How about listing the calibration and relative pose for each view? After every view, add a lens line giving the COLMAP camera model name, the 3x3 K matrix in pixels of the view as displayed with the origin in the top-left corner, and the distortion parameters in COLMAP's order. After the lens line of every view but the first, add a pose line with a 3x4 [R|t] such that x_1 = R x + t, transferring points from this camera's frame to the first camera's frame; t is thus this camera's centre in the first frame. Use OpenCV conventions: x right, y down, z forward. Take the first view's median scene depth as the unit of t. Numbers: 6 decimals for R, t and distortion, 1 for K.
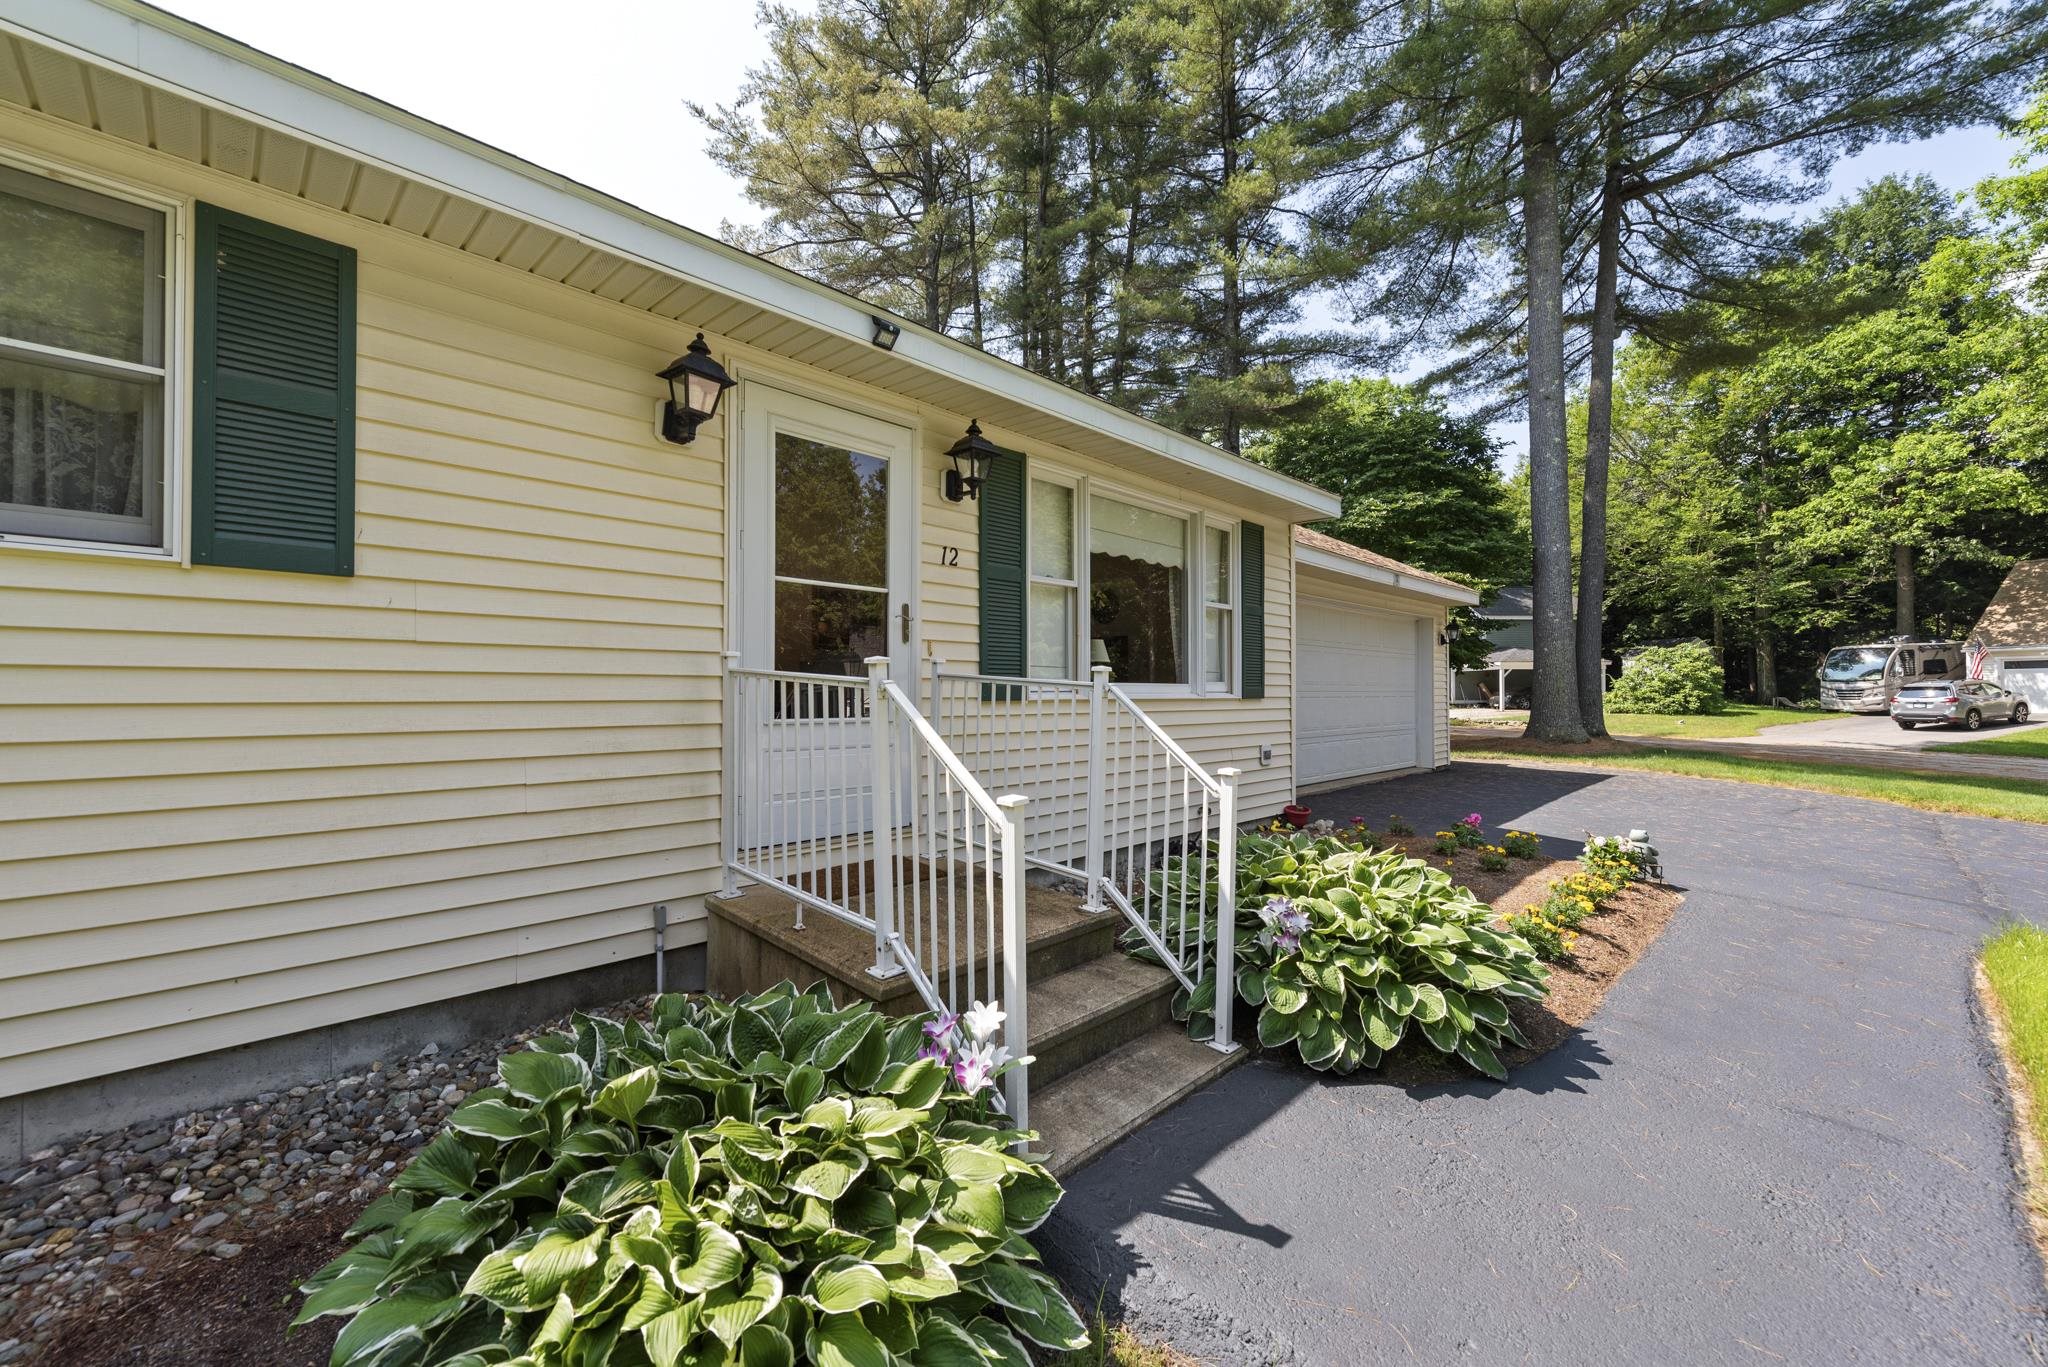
lens RADIAL K [[806.3, 0, 1024.0], [0, 806.3, 683.5], [0, 0, 1]] dist [0.006755, 0.000134]
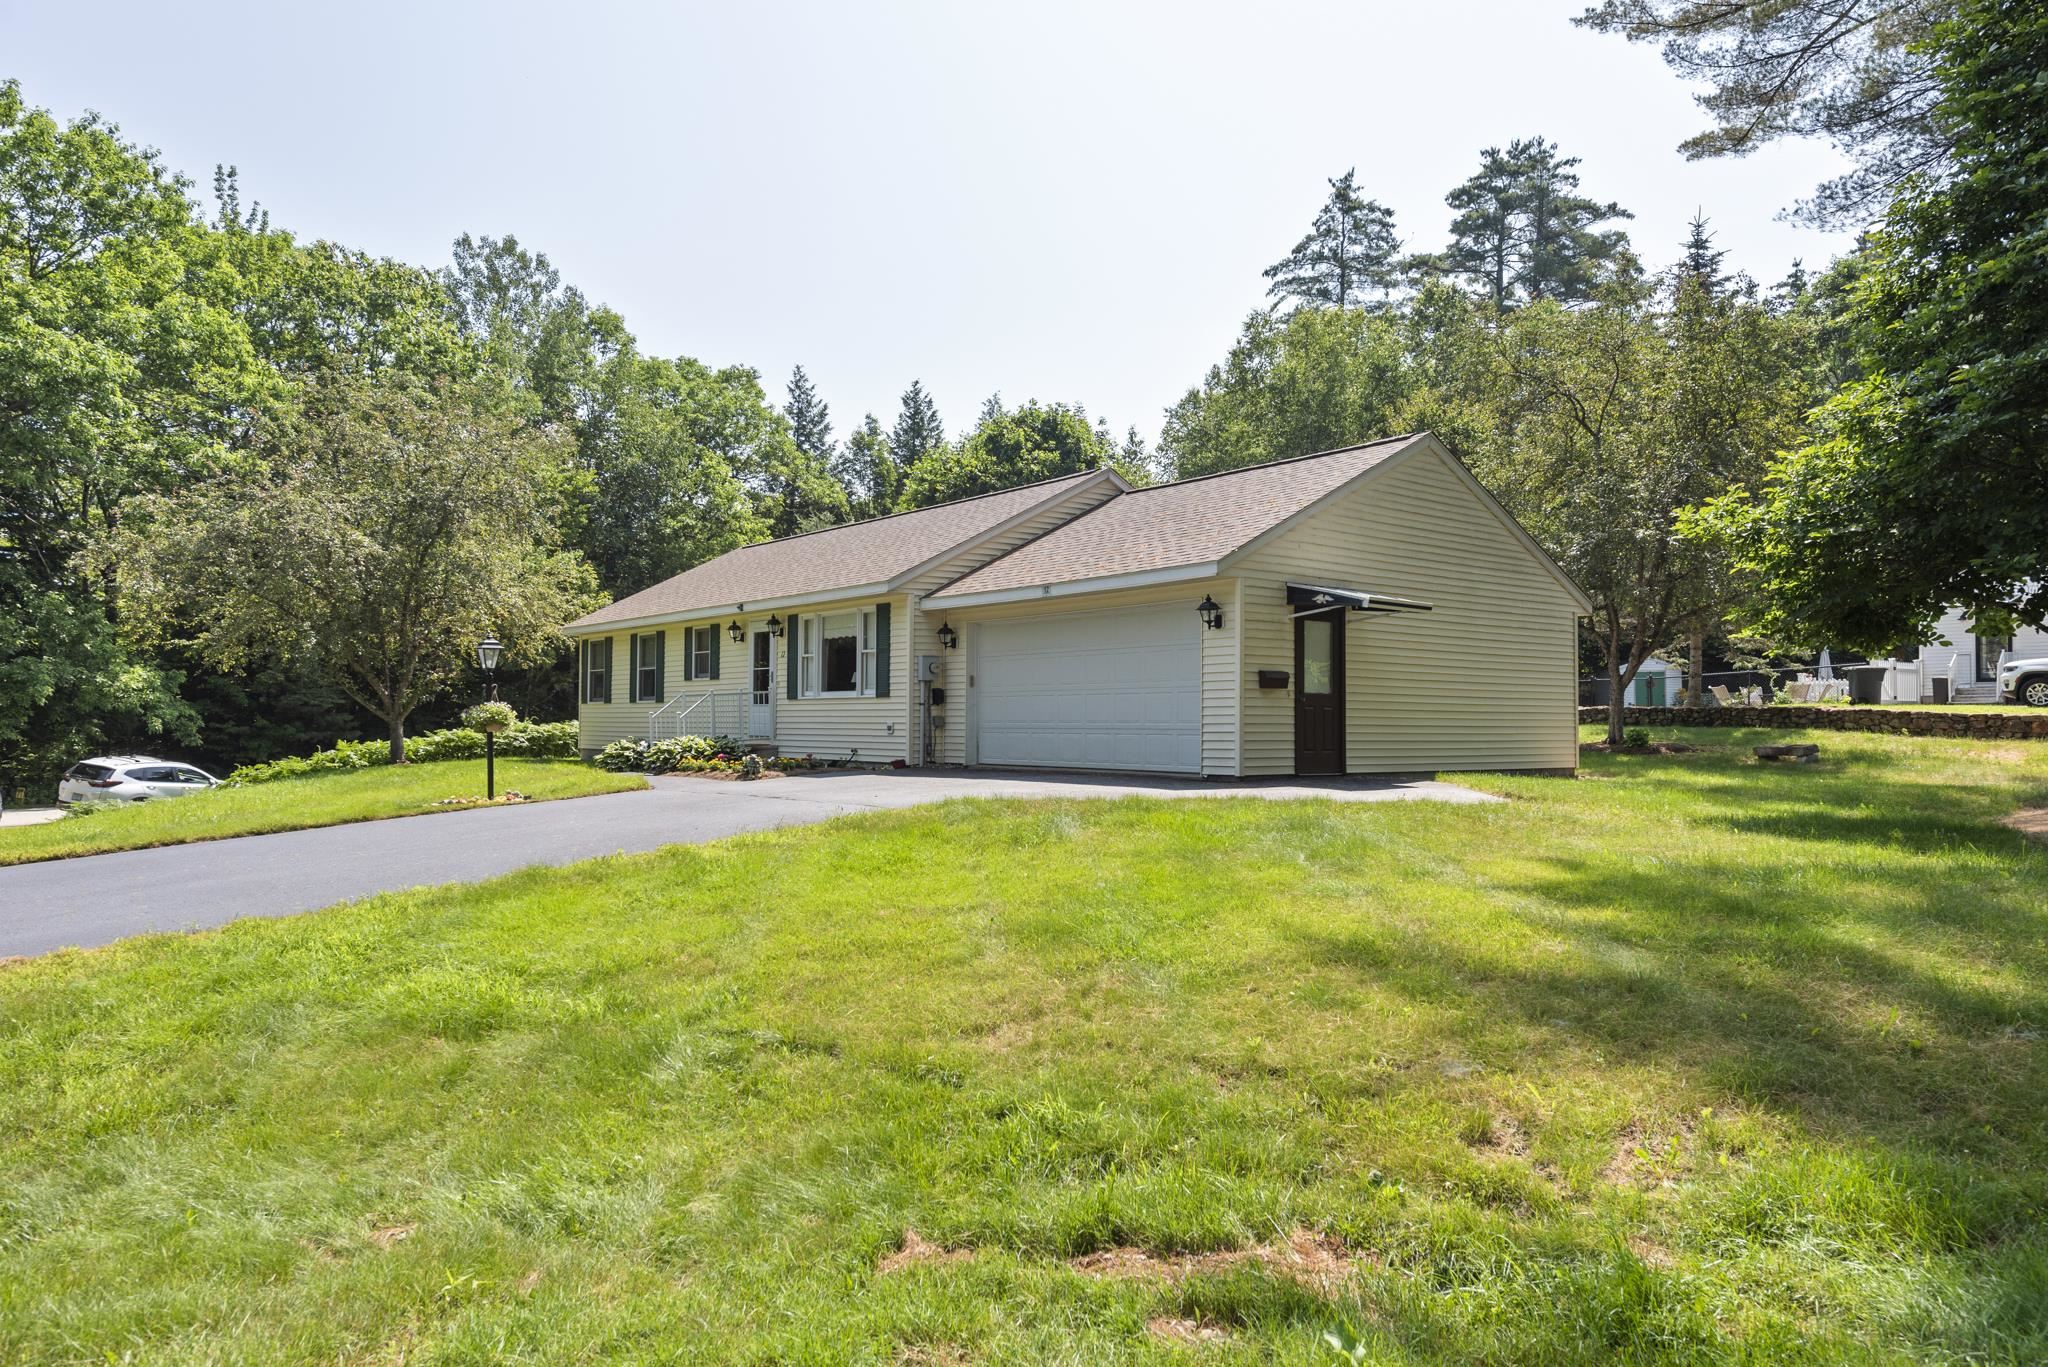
lens RADIAL K [[1357.1, 0, 1024.0], [0, 1357.1, 683.5], [0, 0, 1]] dist [0.010552, -0.005623]
pose [[-0.138124, -0.009292, -0.990371, 5.436618], [0.032522, 0.999374, -0.013912, 0.068955], [0.989881, -0.034130, -0.137735, 2.864791]]
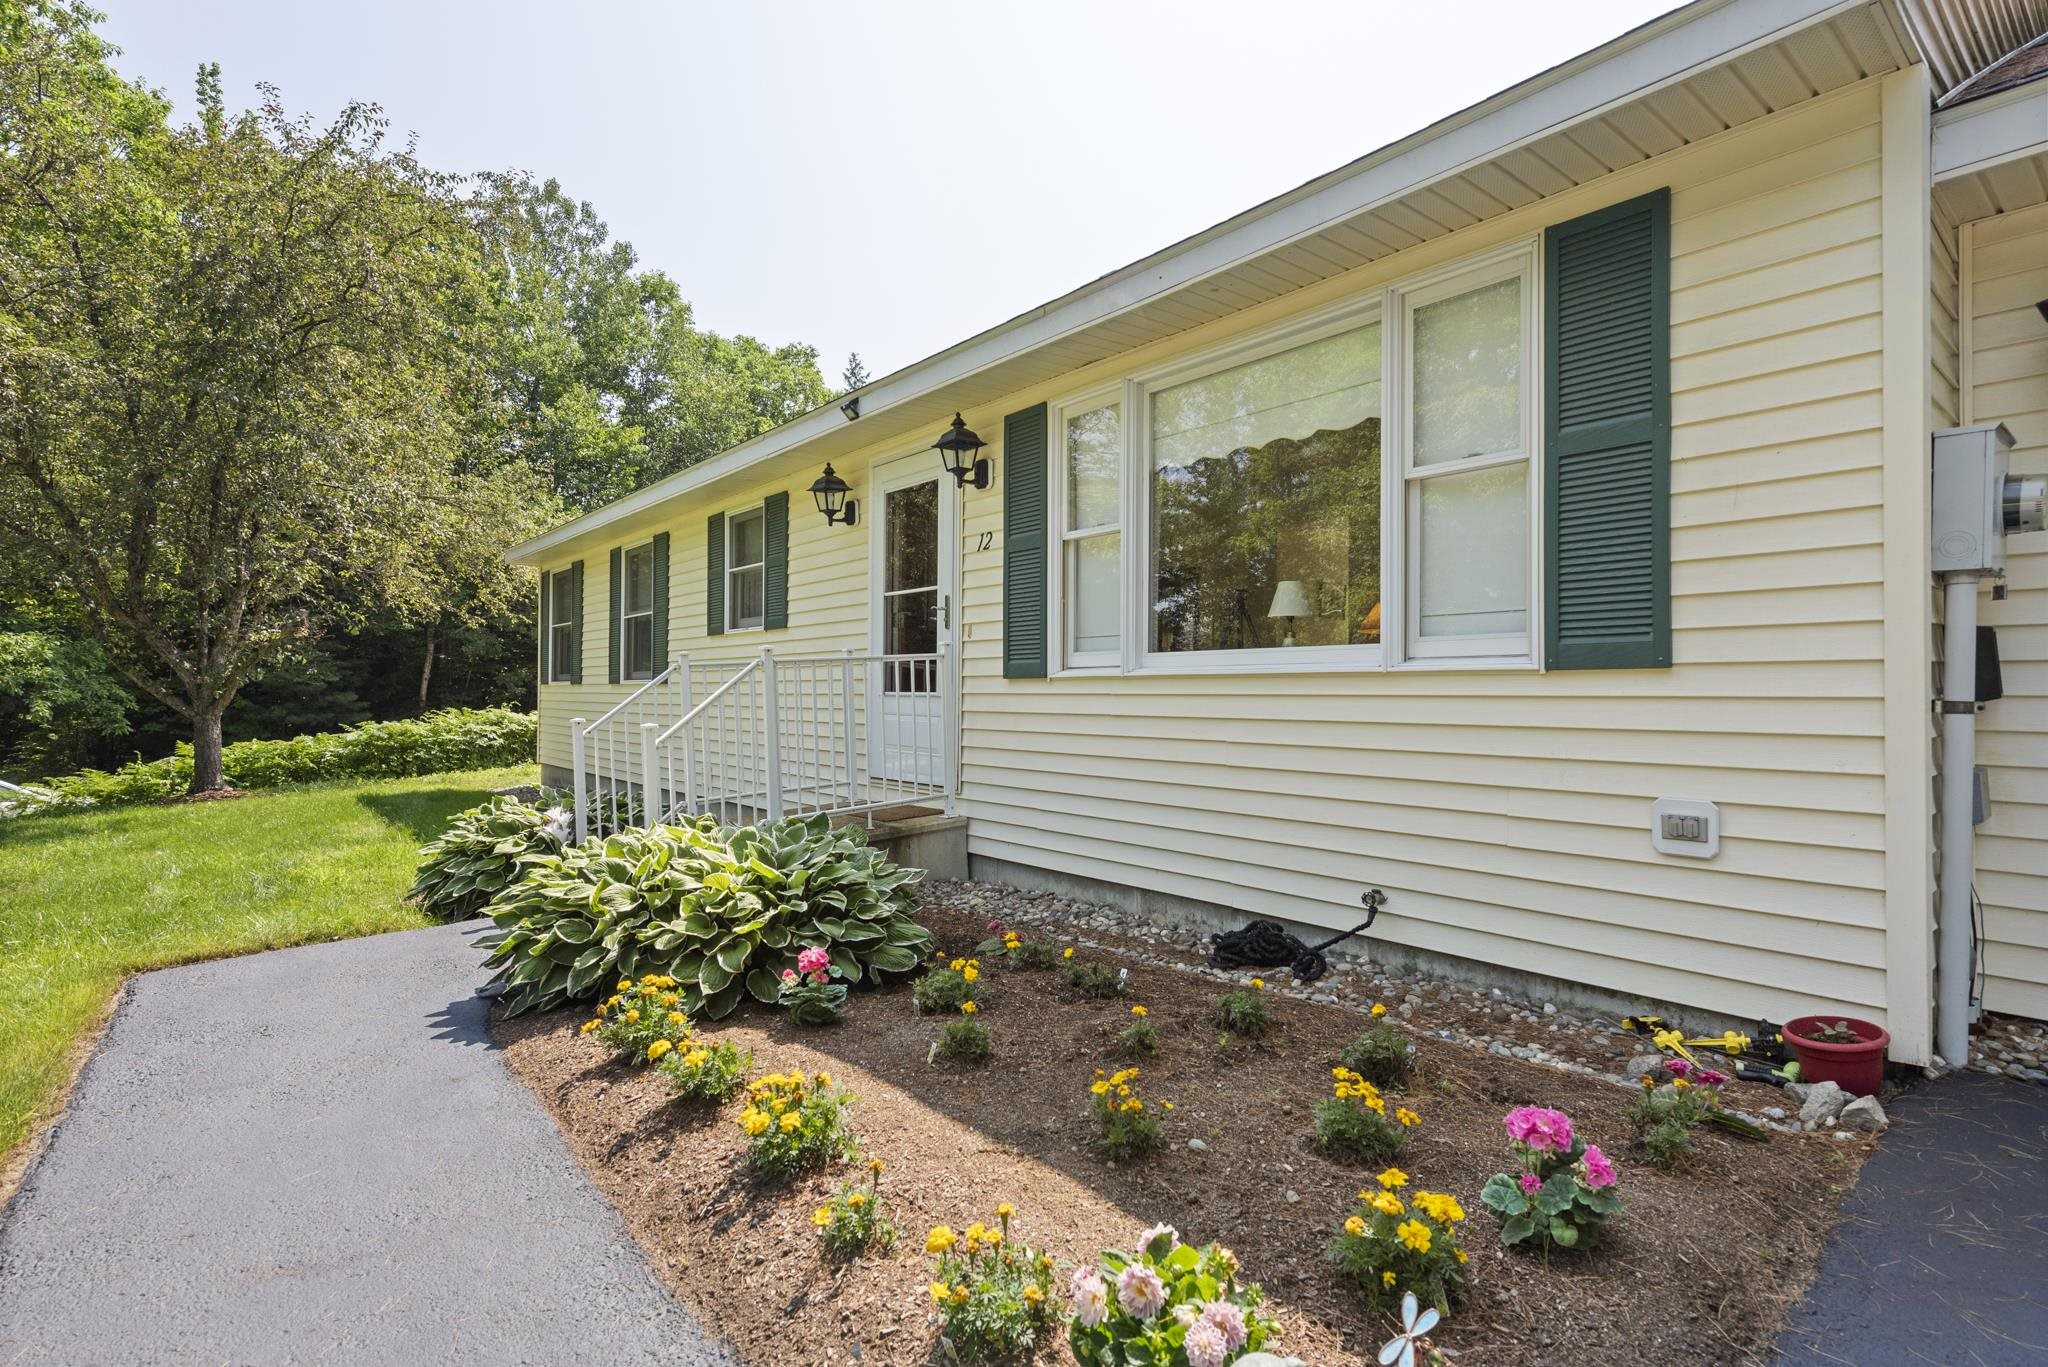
lens RADIAL K [[964.0, 0, 1024.0], [0, 964.0, 683.5], [0, 0, 1]] dist [-0.000372, -0.000462]
pose [[-0.108624, 0.011069, -0.994021, 1.244215], [0.033296, 0.999417, 0.007490, 0.021707], [0.993525, -0.032284, -0.108929, 1.270796]]
